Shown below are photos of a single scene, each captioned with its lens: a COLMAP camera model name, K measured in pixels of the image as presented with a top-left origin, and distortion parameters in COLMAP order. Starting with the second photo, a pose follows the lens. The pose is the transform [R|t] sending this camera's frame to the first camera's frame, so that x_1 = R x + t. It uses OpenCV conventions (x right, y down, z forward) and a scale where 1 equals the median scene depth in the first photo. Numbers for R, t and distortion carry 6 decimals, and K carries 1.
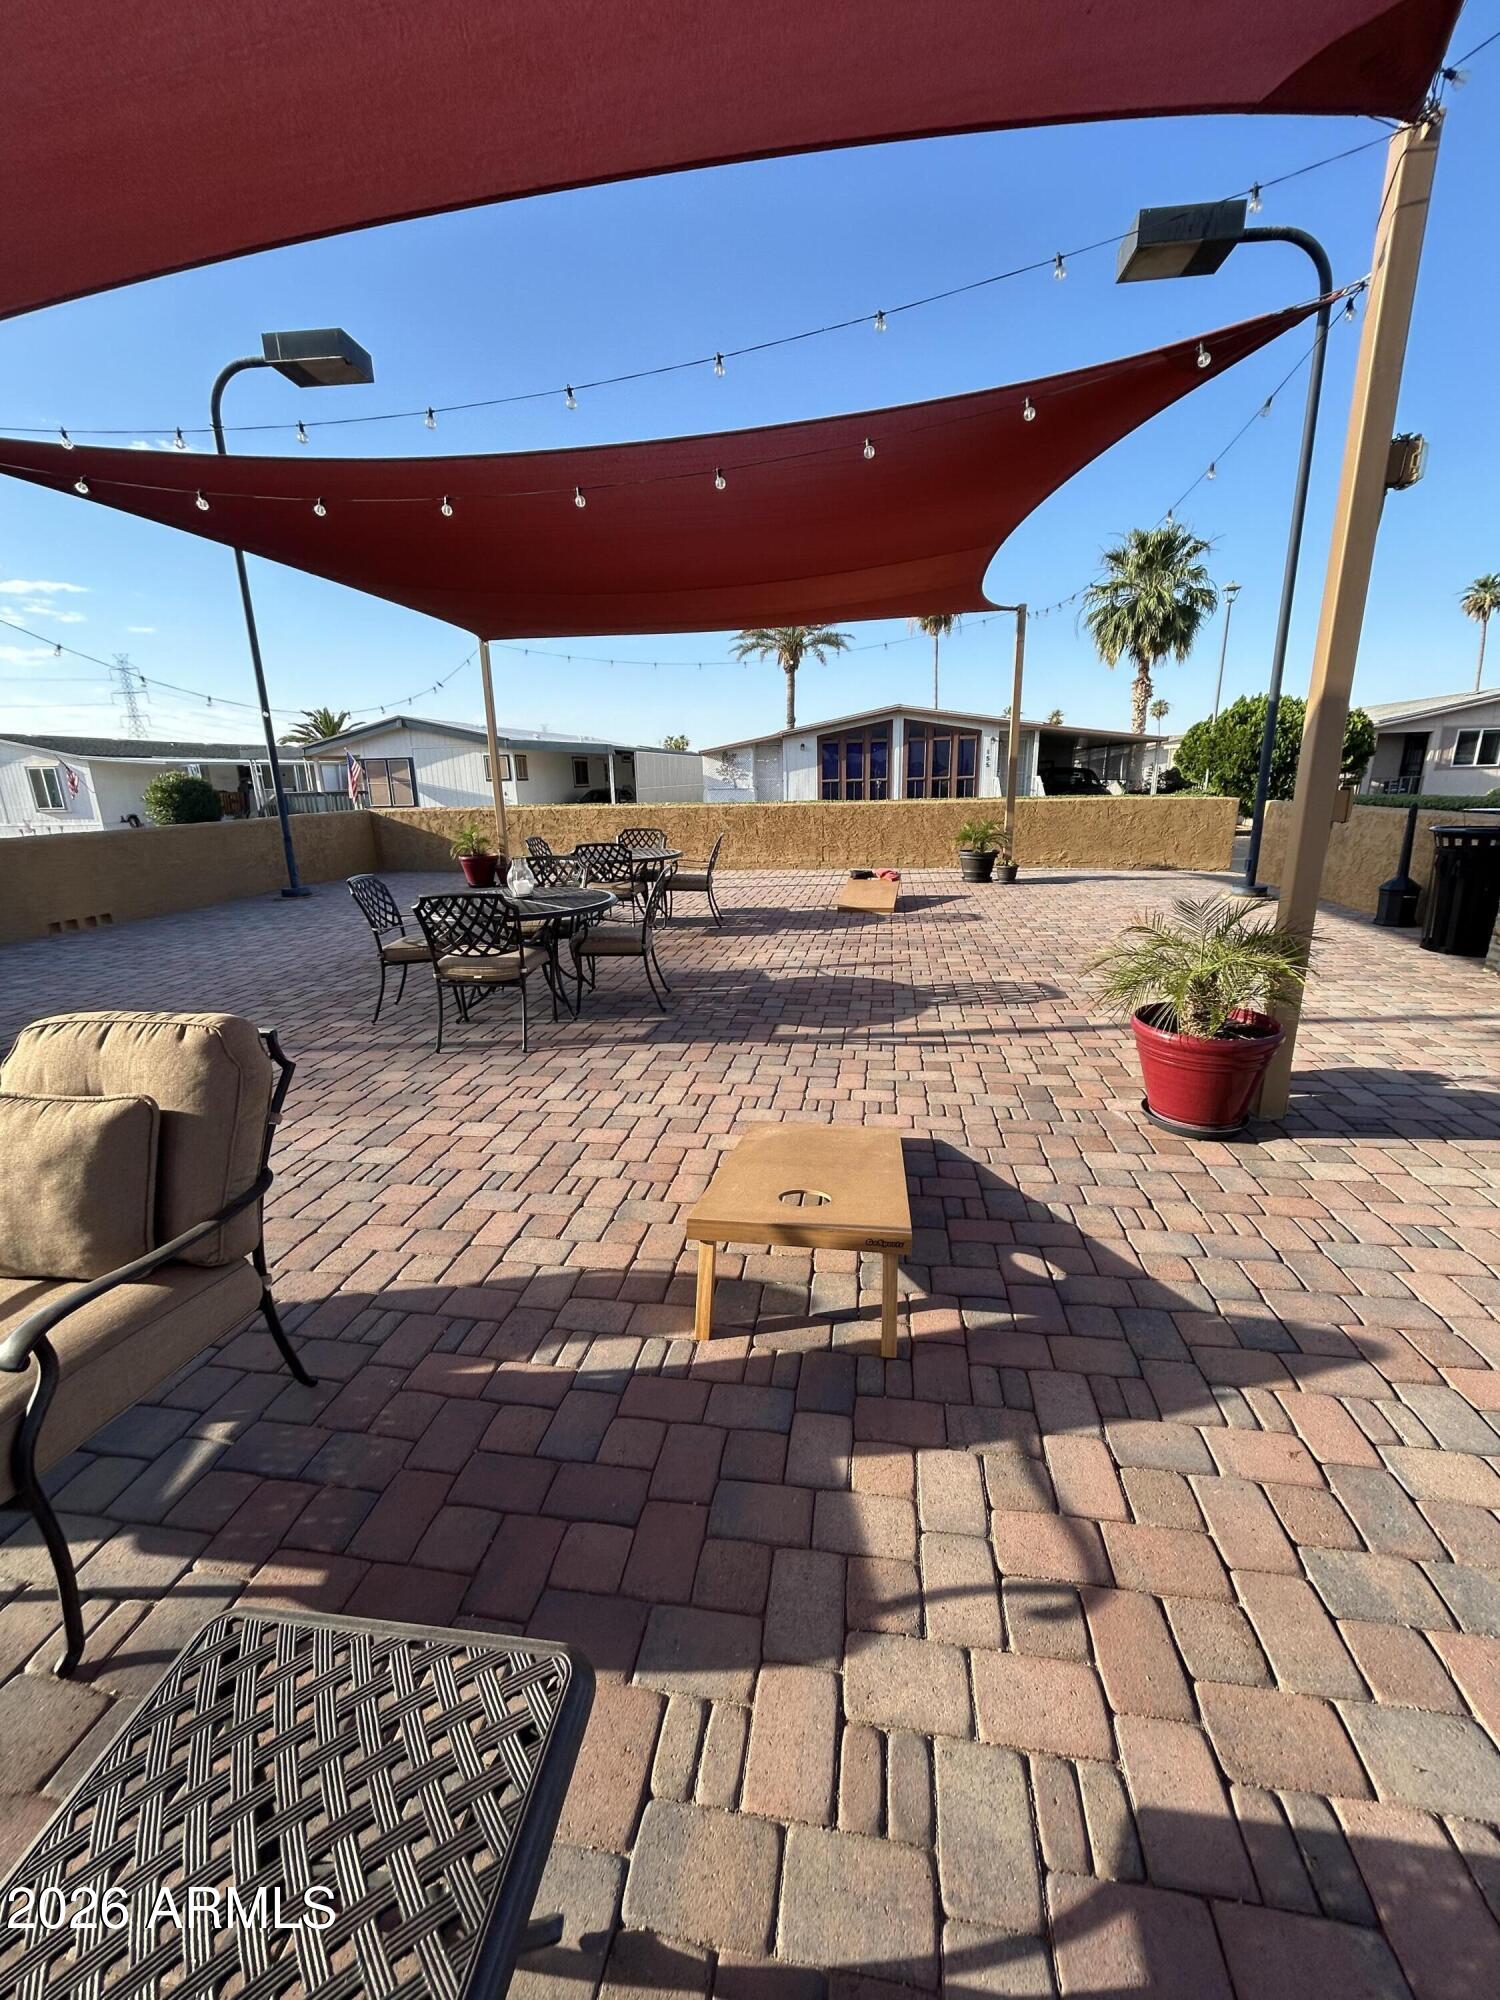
lens RADIAL K [[803.8, 0, 755.3], [0, 803.8, 1005.7], [0, 0, 1]] dist [-0.007658, 0.000296]
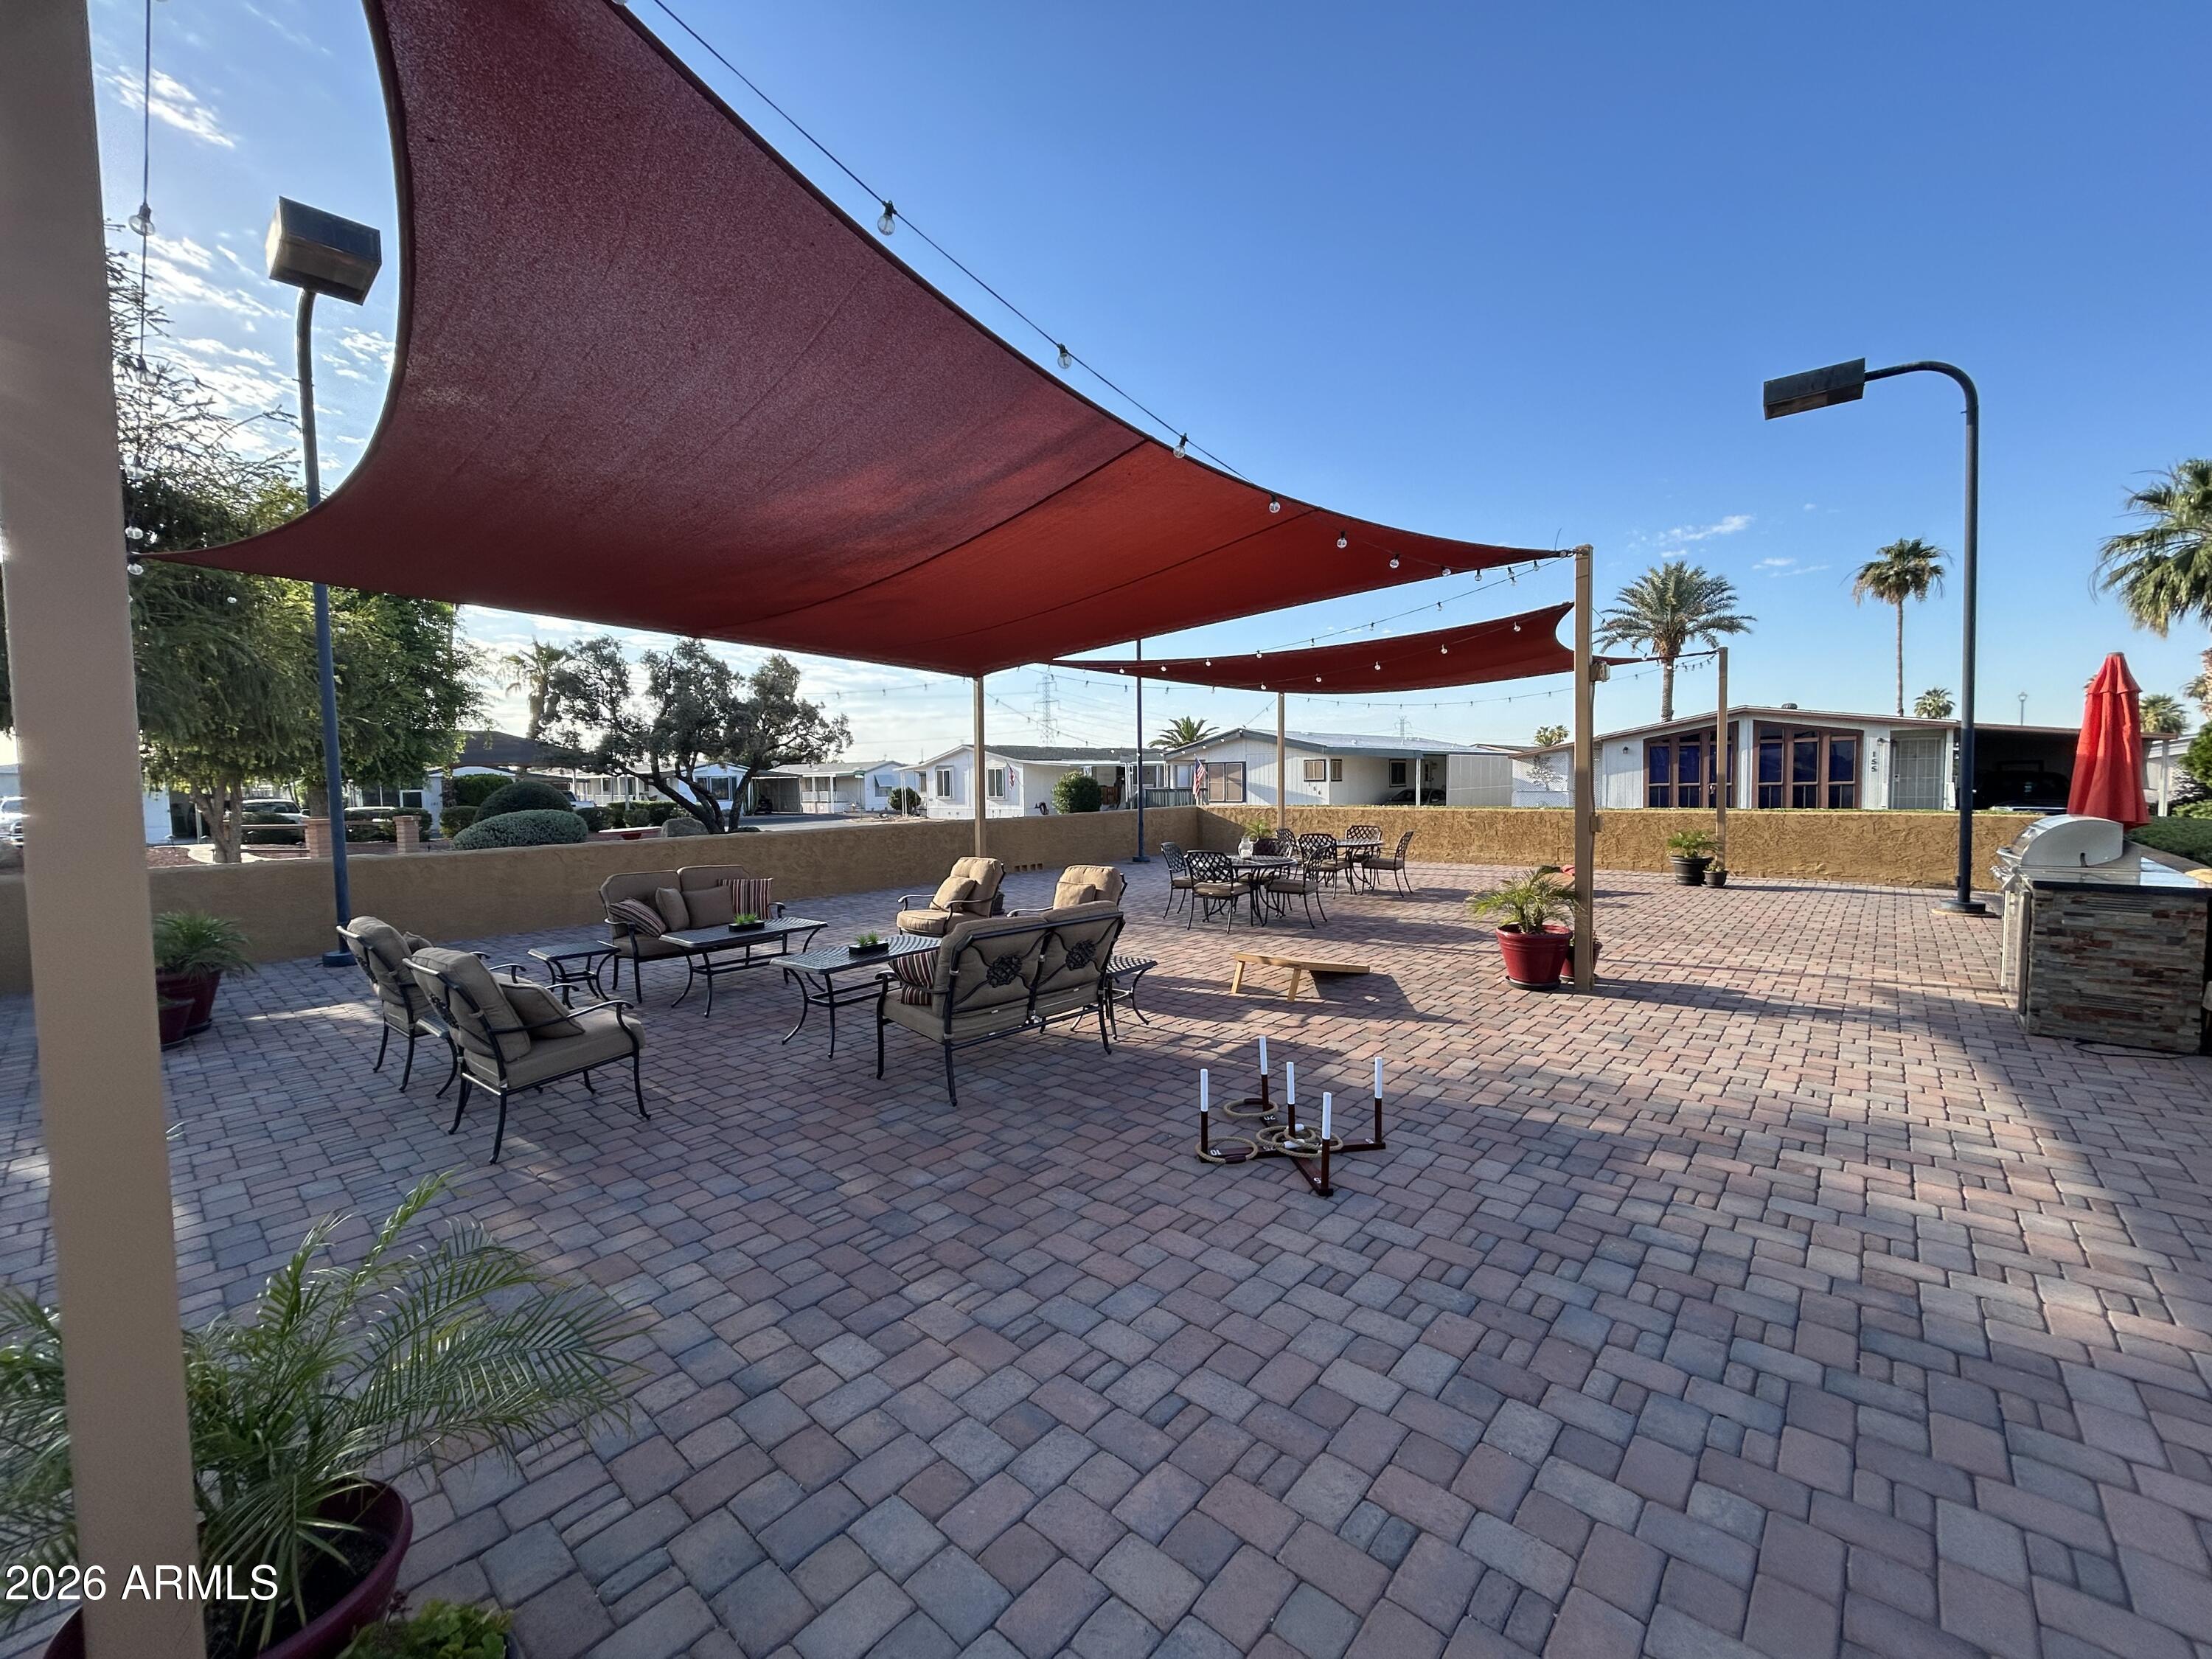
lens RADIAL K [[889.0, 0, 1106.0], [0, 889.0, 829.5], [0, 0, 1]] dist [-0.007658, 0.000296]
pose [[0.844702, 0.037910, -0.533892, 0.106984], [-0.148997, 0.974715, -0.166525, 0.038144], [0.514080, 0.220213, 0.828992, -0.176555]]
